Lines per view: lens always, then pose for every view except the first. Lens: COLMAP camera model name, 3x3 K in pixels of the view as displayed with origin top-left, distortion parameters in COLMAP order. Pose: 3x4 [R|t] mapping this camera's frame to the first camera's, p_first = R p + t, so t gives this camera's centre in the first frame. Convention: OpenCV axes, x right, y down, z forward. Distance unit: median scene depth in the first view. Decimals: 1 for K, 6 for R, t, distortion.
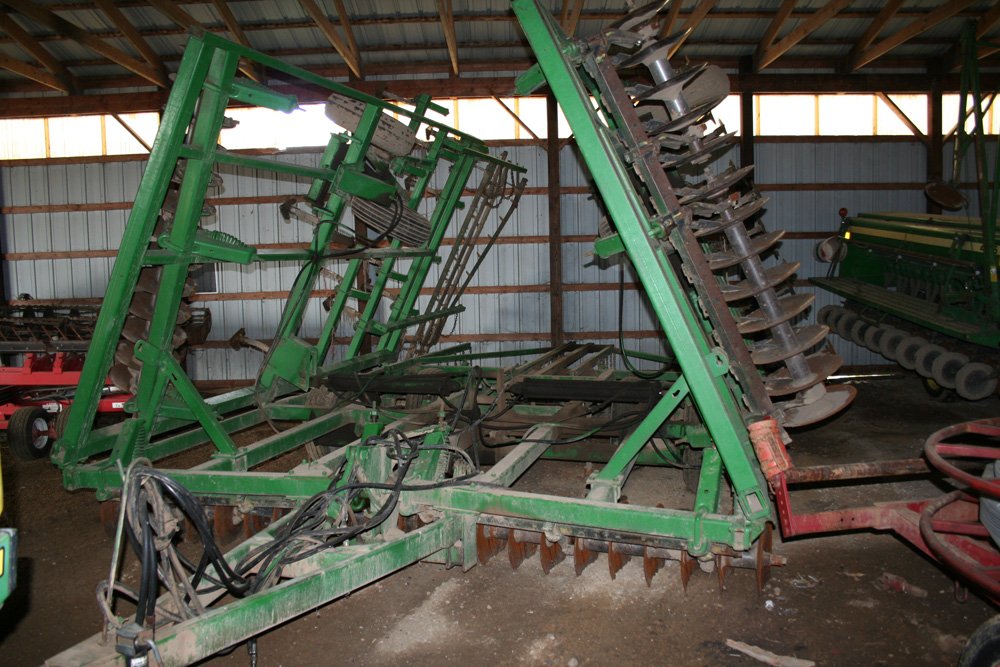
lens RADIAL K [[859.7, 0, 508.1], [0, 859.7, 337.8], [0, 0, 1]] dist [-0.111693, 0.068870]
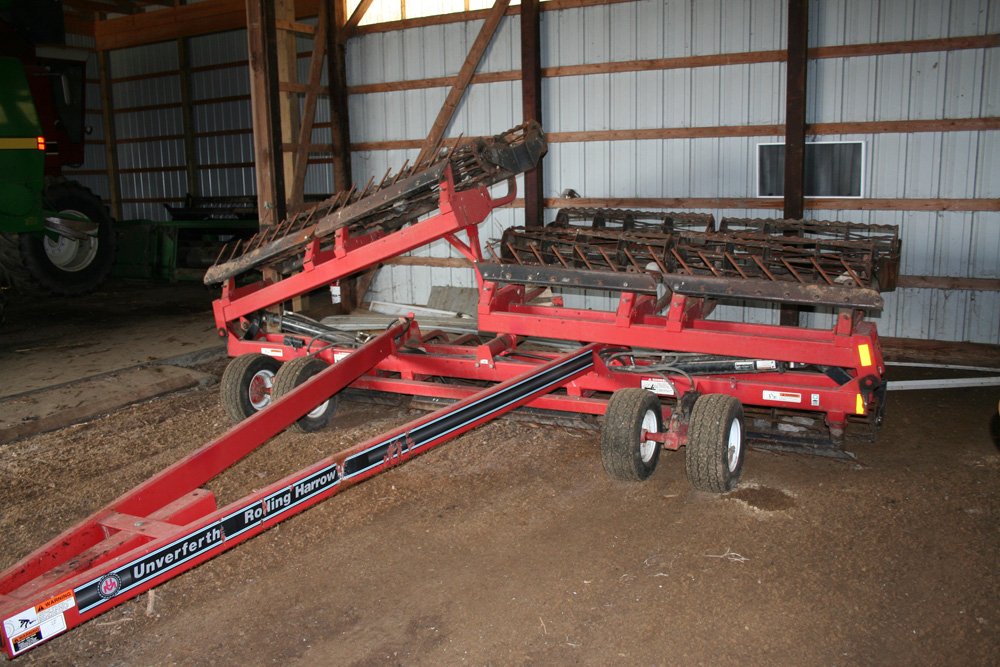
lens RADIAL K [[859.7, 0, 496.9], [0, 859.7, 330.1], [0, 0, 1]] dist [-0.111693, 0.068870]
pose [[0.874109, 0.095860, -0.476176, -0.419179], [-0.044713, 0.992050, 0.117633, -0.025966], [0.483667, -0.081533, 0.871446, 0.489148]]
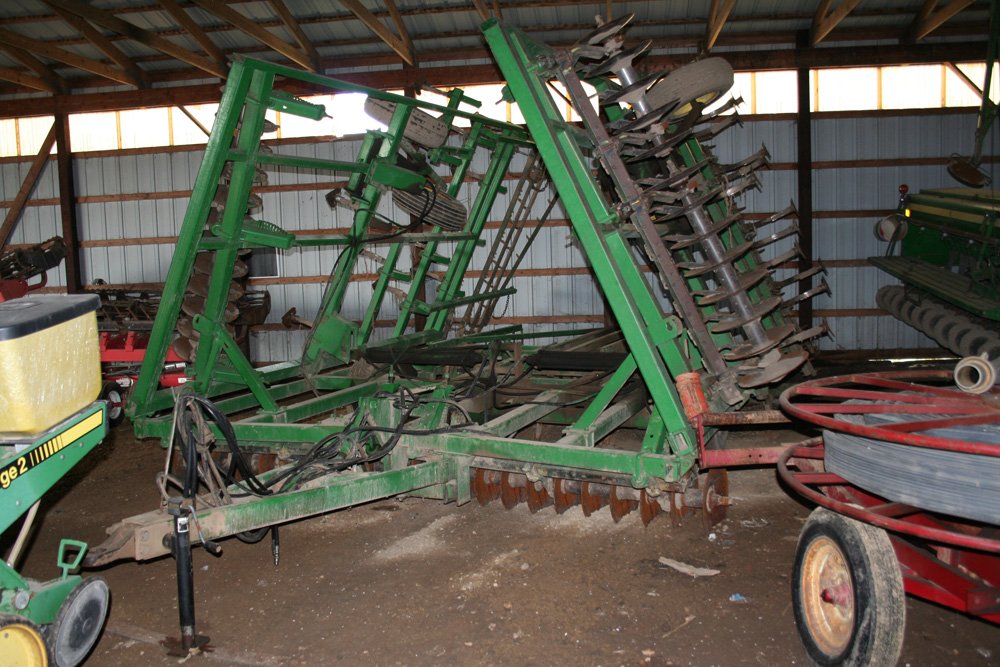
lens RADIAL K [[958.4, 0, 500.4], [0, 958.4, 332.4], [0, 0, 1]] dist [-0.072175, 0.000000]
pose [[0.992836, -0.000490, -0.119486, 0.098913], [0.000855, 0.999995, 0.003011, 0.017458], [0.119484, -0.003092, 0.992831, -0.186491]]
